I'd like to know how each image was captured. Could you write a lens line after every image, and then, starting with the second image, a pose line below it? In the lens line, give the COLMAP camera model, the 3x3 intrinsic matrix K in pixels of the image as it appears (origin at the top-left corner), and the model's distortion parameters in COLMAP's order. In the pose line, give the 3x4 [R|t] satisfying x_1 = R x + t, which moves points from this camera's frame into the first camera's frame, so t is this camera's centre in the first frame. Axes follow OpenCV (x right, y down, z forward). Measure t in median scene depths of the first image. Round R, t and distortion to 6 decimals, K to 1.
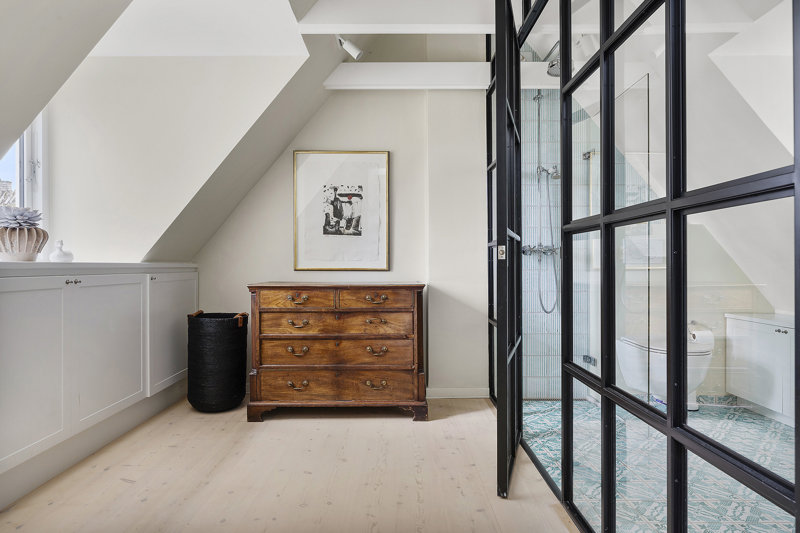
lens RADIAL K [[469.1, 0, 396.6], [0, 469.1, 267.3], [0, 0, 1]] dist [0.007333, -0.000010]
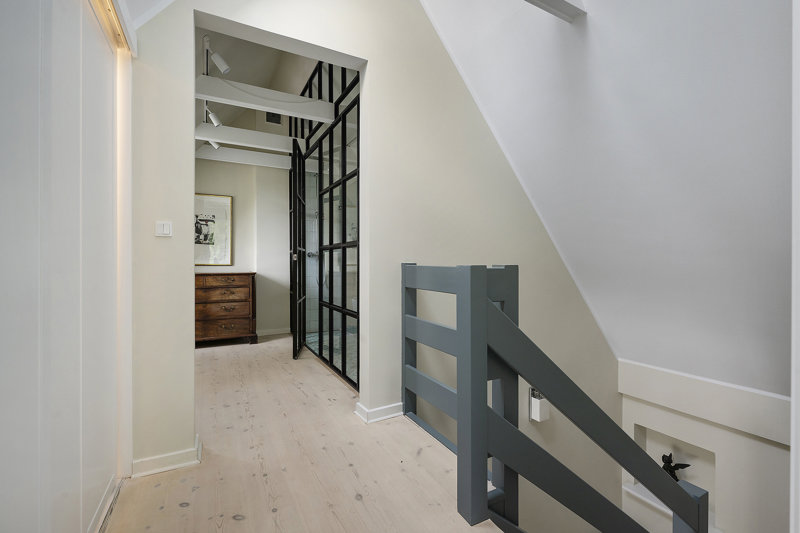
lens RADIAL K [[379.4, 0, 394.0], [0, 379.4, 266.8], [0, 0, 1]] dist [0.000527, -0.000026]
pose [[0.897767, -0.002339, 0.440465, -0.113885], [-0.001537, 0.999963, 0.008442, -0.000102], [-0.440468, -0.008256, 0.897730, -0.623140]]
